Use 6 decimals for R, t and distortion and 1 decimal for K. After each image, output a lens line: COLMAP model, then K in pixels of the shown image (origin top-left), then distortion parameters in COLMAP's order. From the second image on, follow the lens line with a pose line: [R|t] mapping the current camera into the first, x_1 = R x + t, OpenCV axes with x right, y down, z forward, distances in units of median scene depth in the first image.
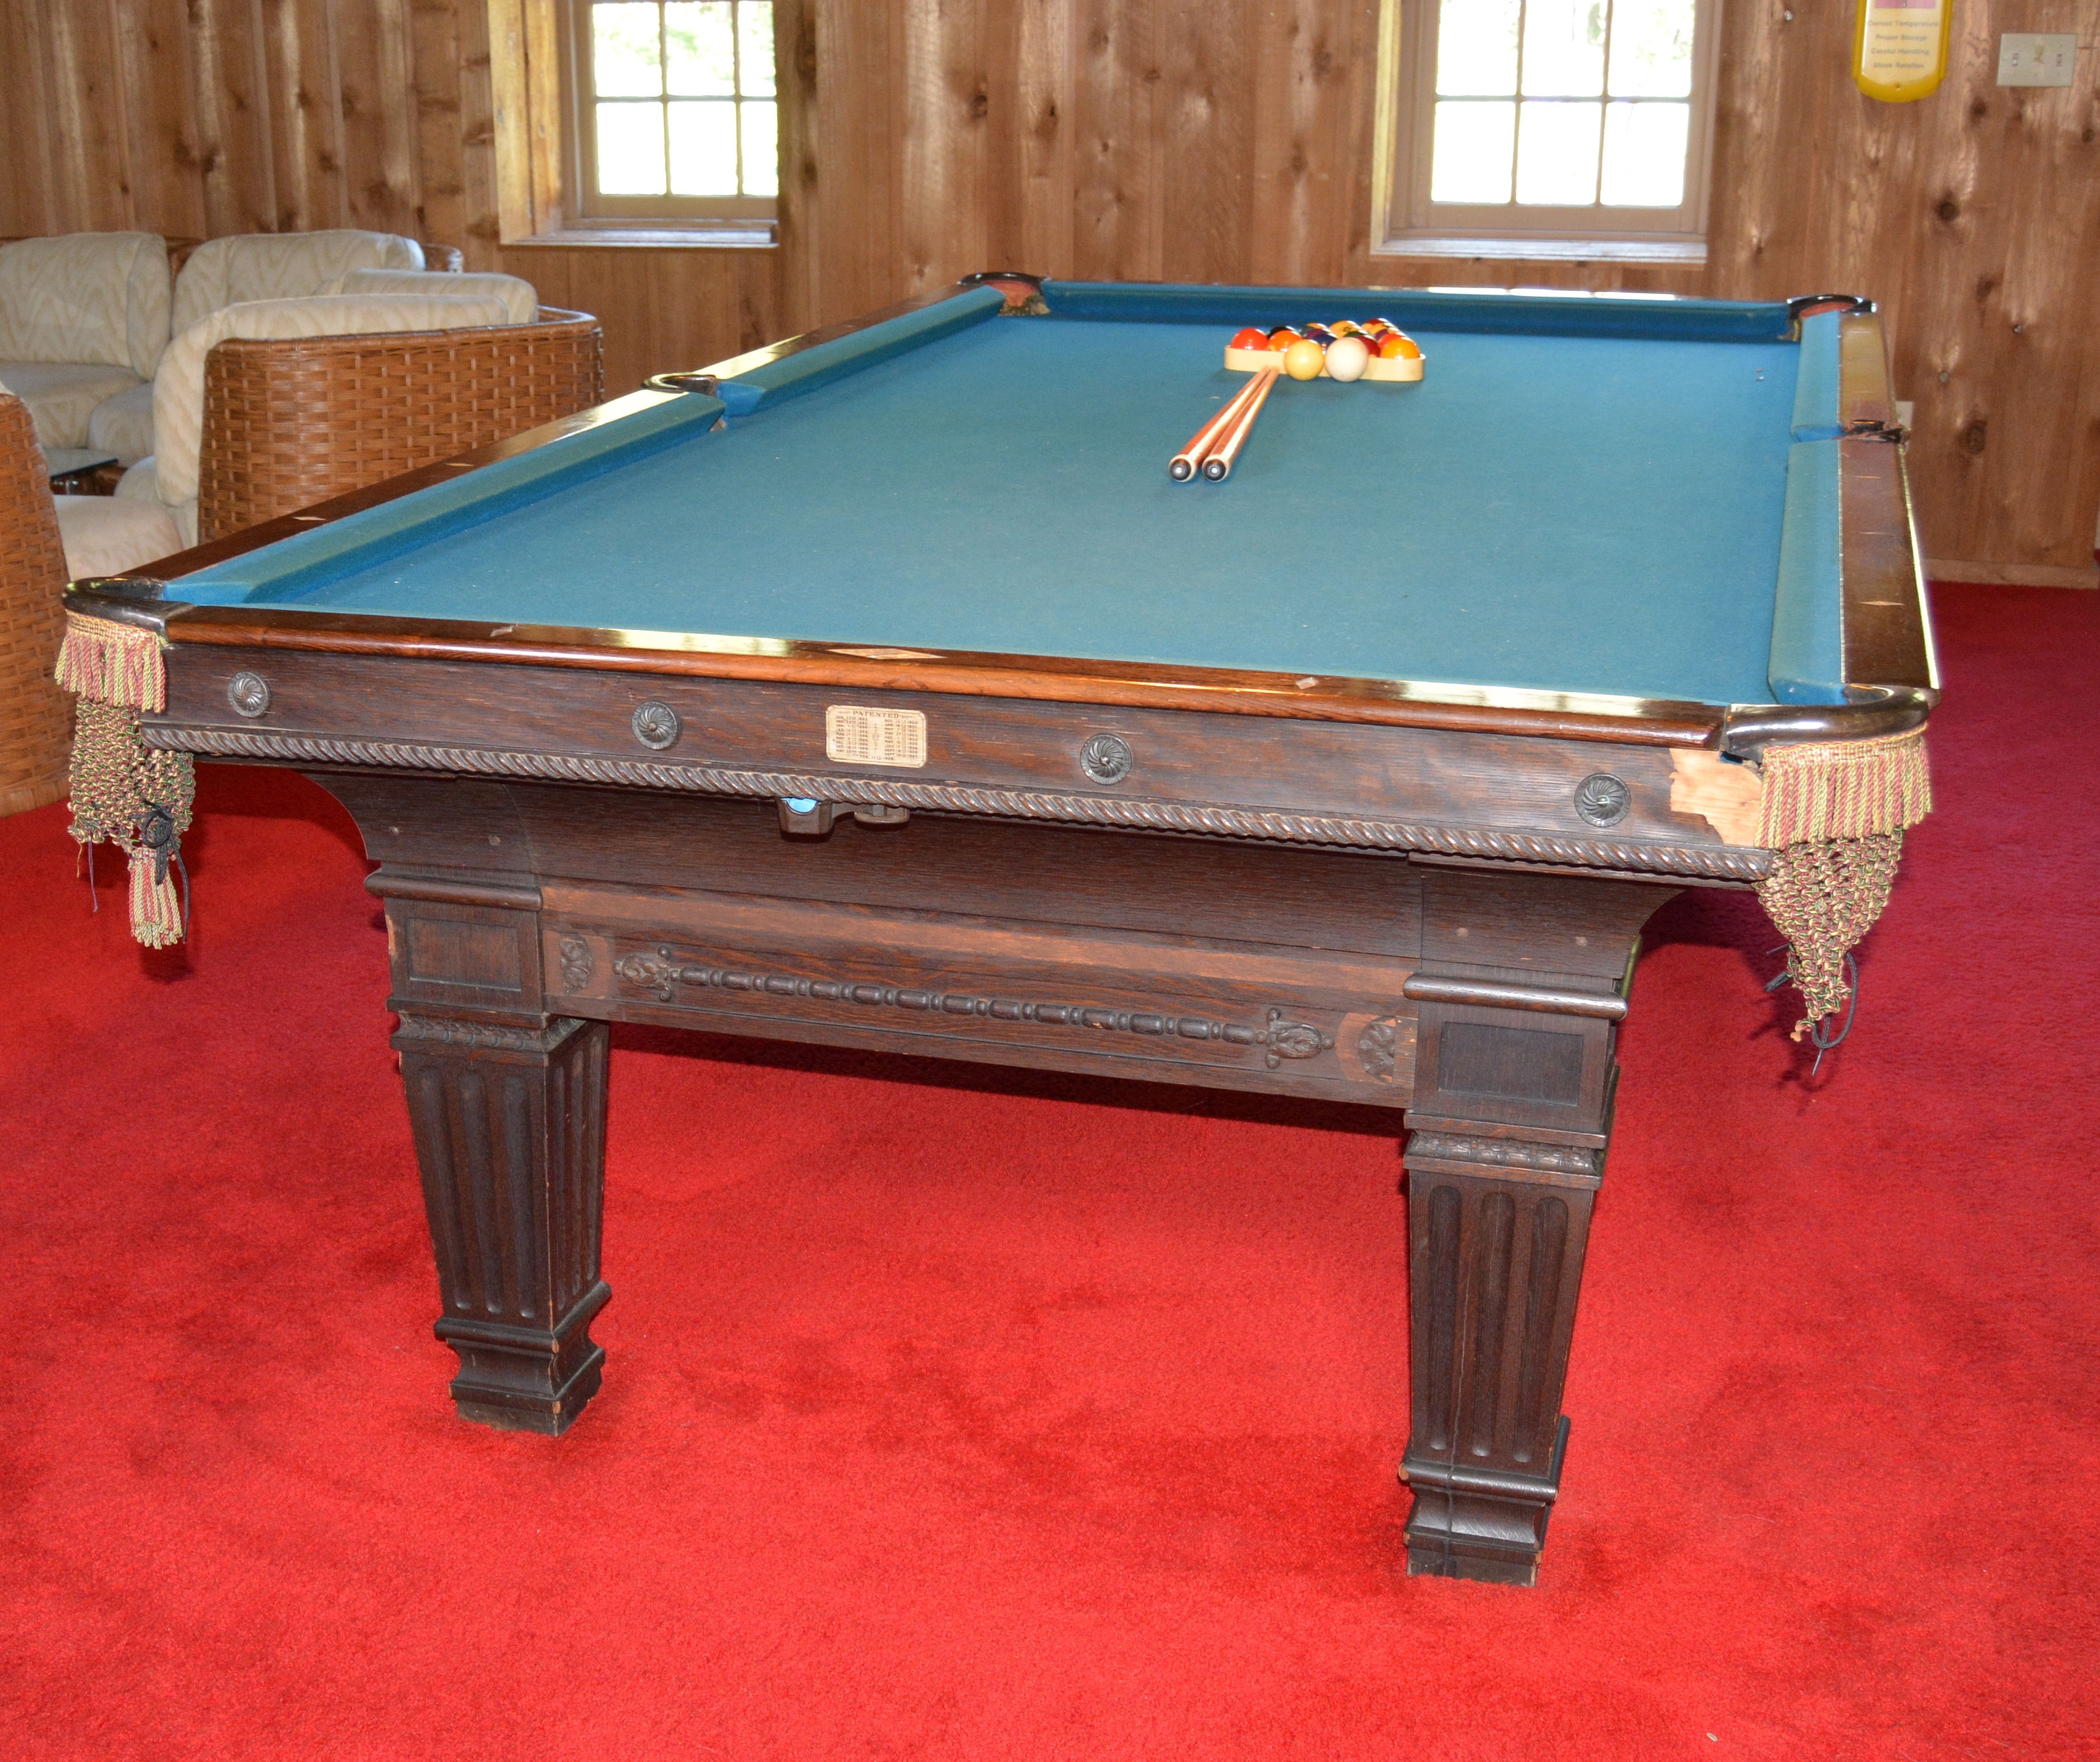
lens RADIAL K [[2677.4, 0, 877.6], [0, 2677.4, 991.2], [0, 0, 1]] dist [-0.079396, 0.000000]
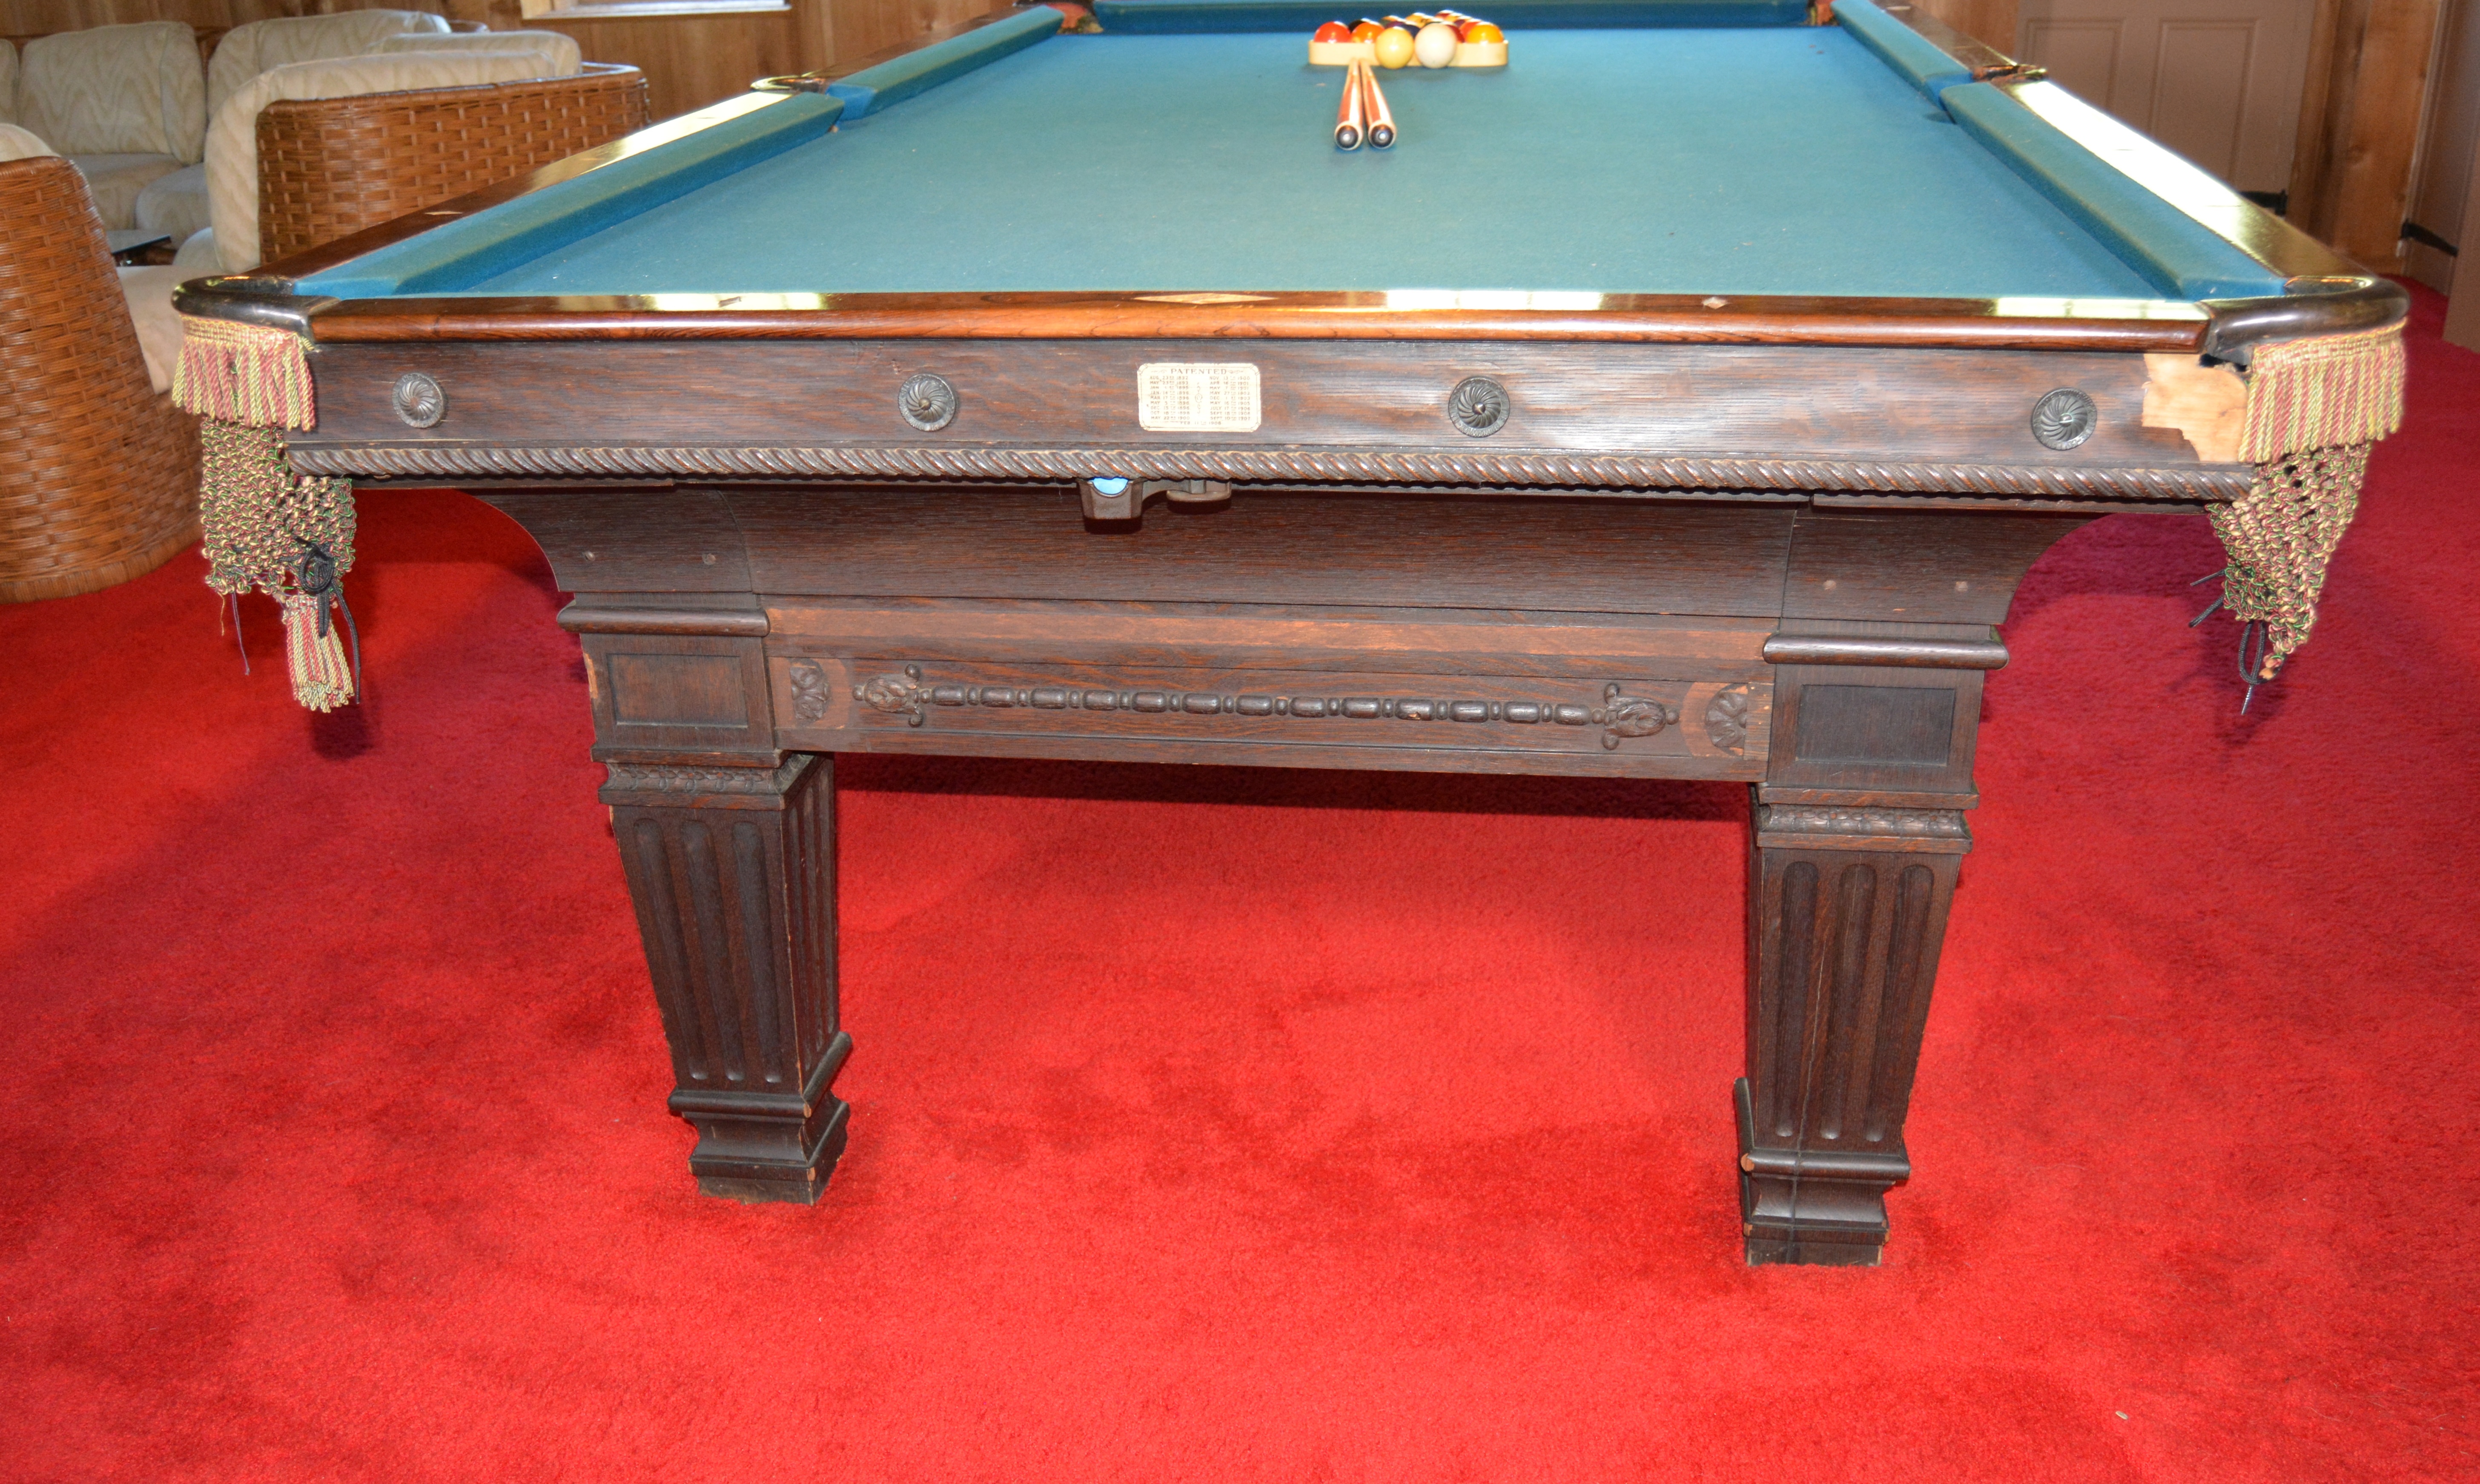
lens RADIAL K [[2240.4, 0, 1197.3], [0, 2240.4, 849.0], [0, 0, 1]] dist [-0.079809, 0.019751]
pose [[0.986194, -0.084242, 0.142566, -0.093599], [0.073729, 0.994263, 0.077494, -0.006246], [-0.148276, -0.065913, 0.986747, 0.237378]]
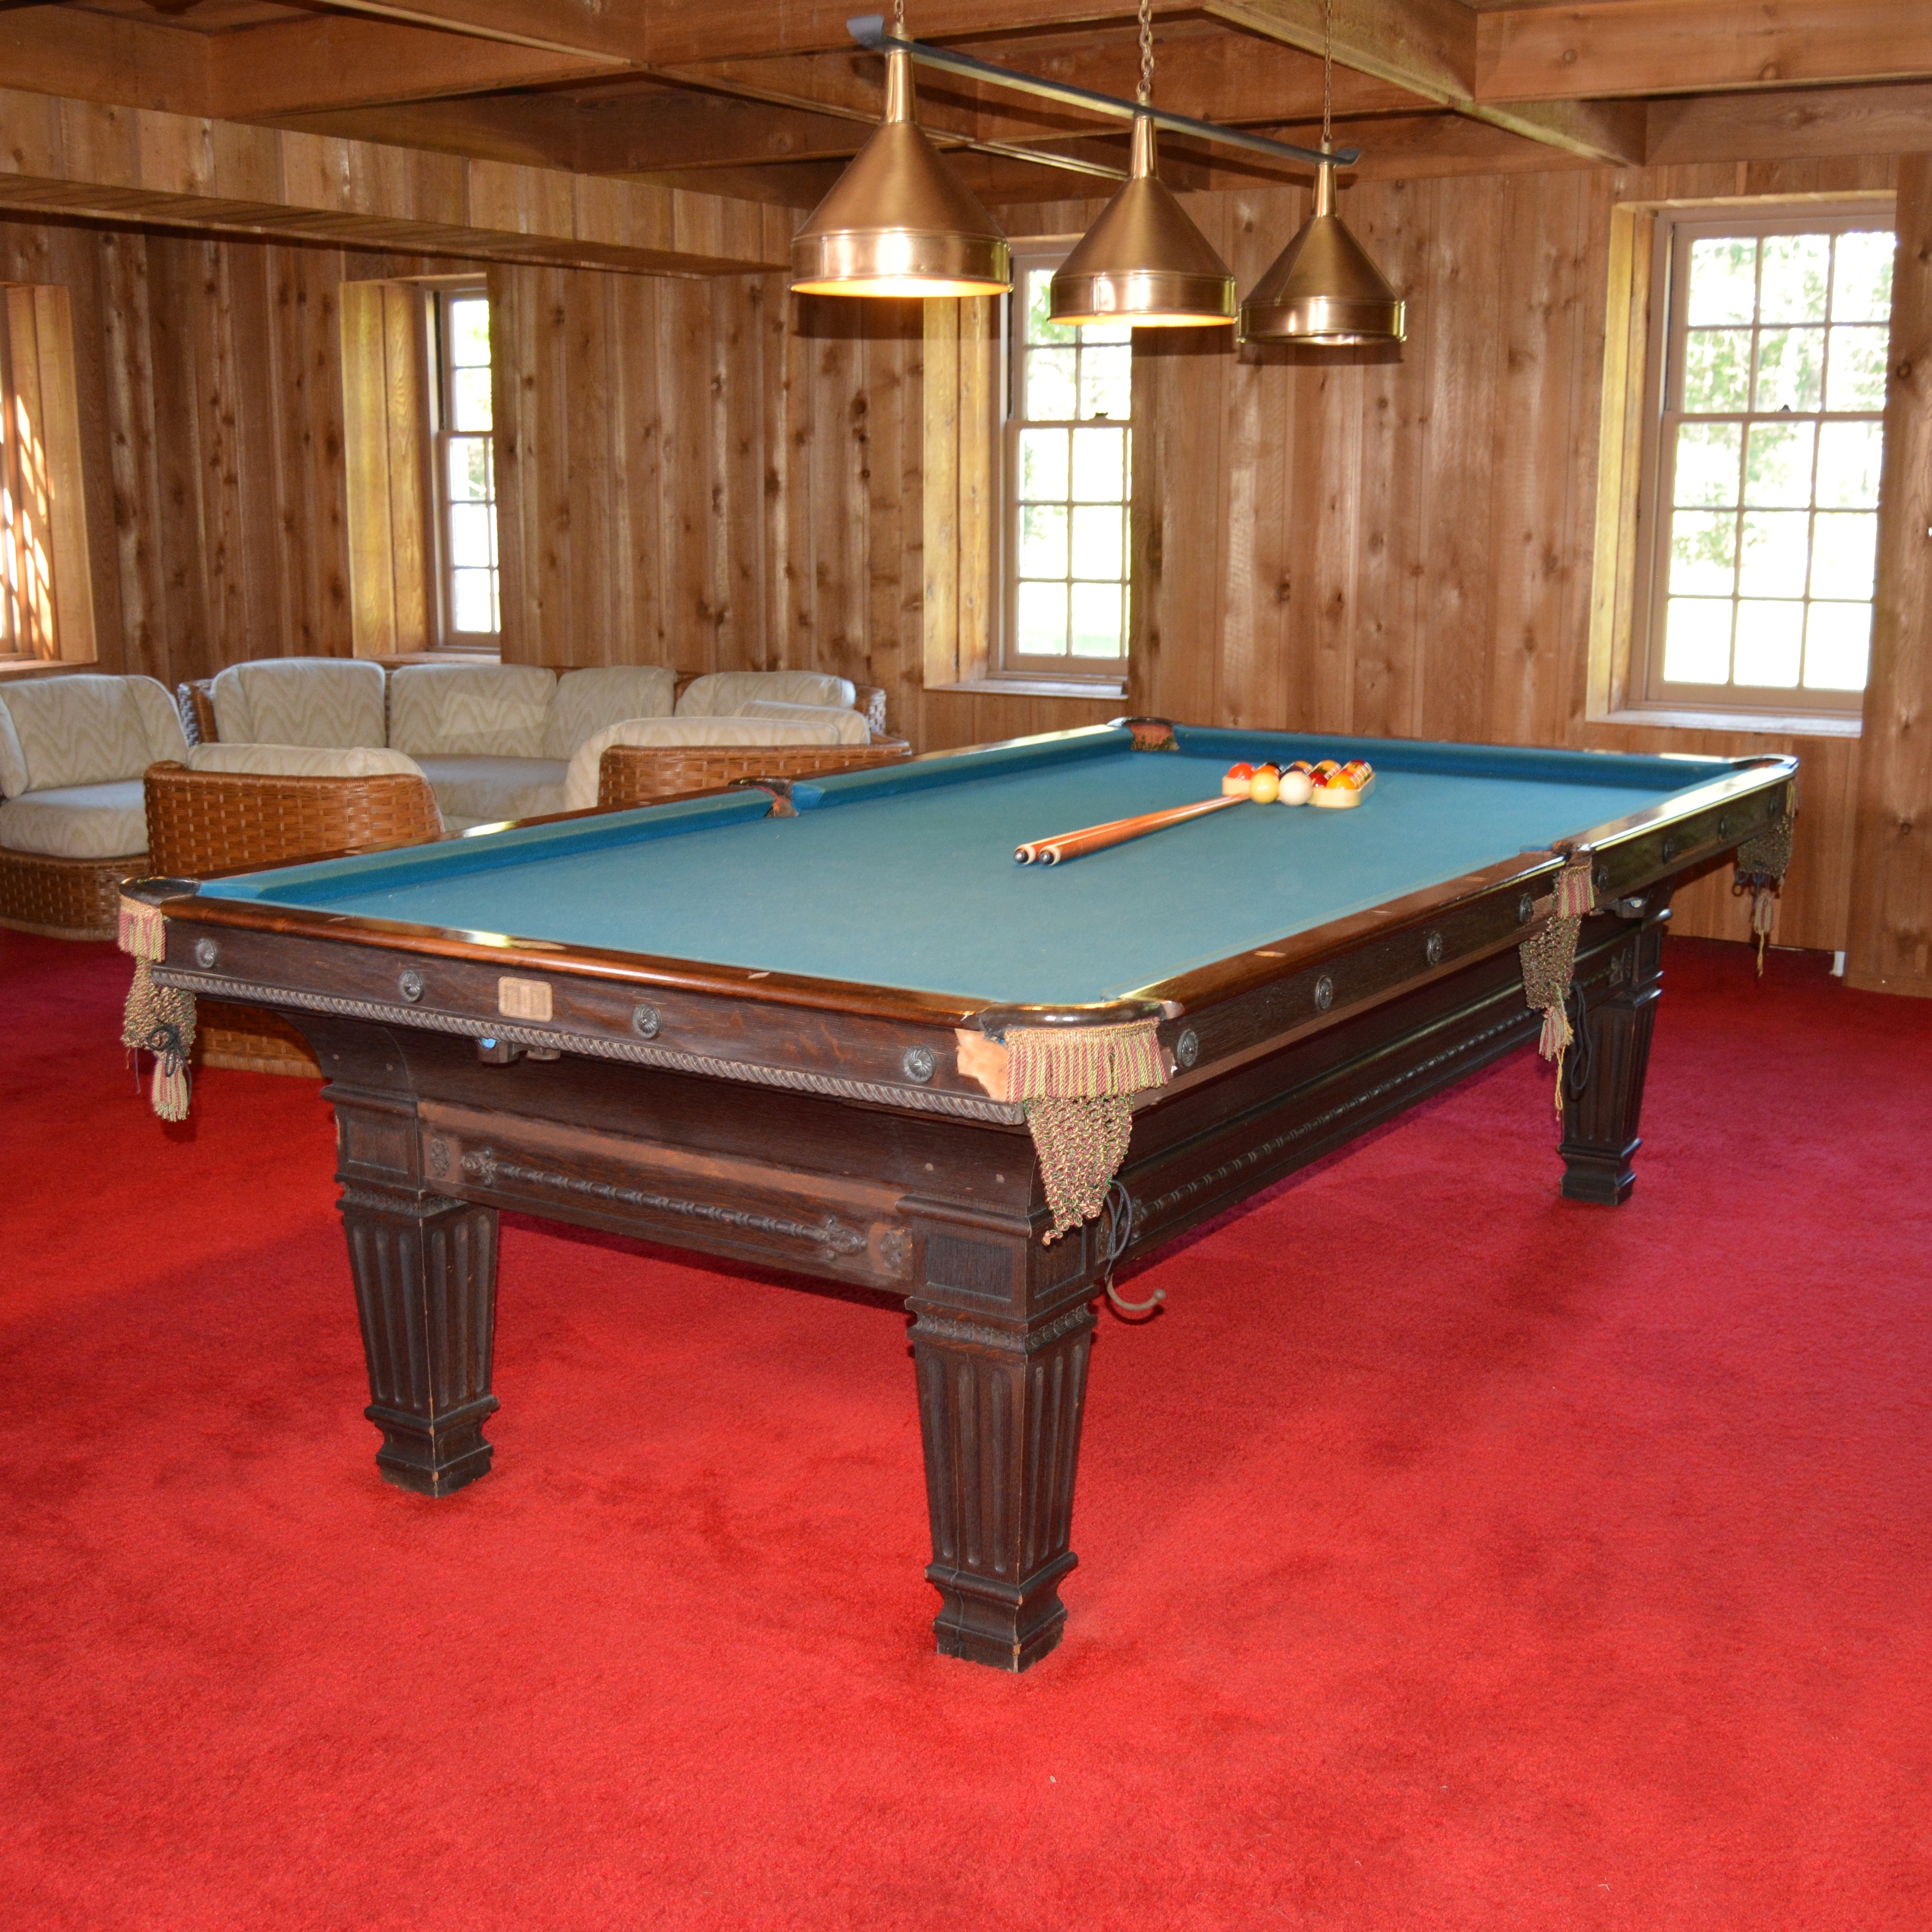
lens RADIAL K [[2331.7, 0, 957.8], [0, 2331.7, 1052.1], [0, 0, 1]] dist [-0.090648, 0.000000]
pose [[0.970567, 0.069579, -0.230563, 0.438759], [-0.097359, 0.988997, -0.111379, 0.045318], [0.220276, 0.130548, 0.966662, -0.163459]]
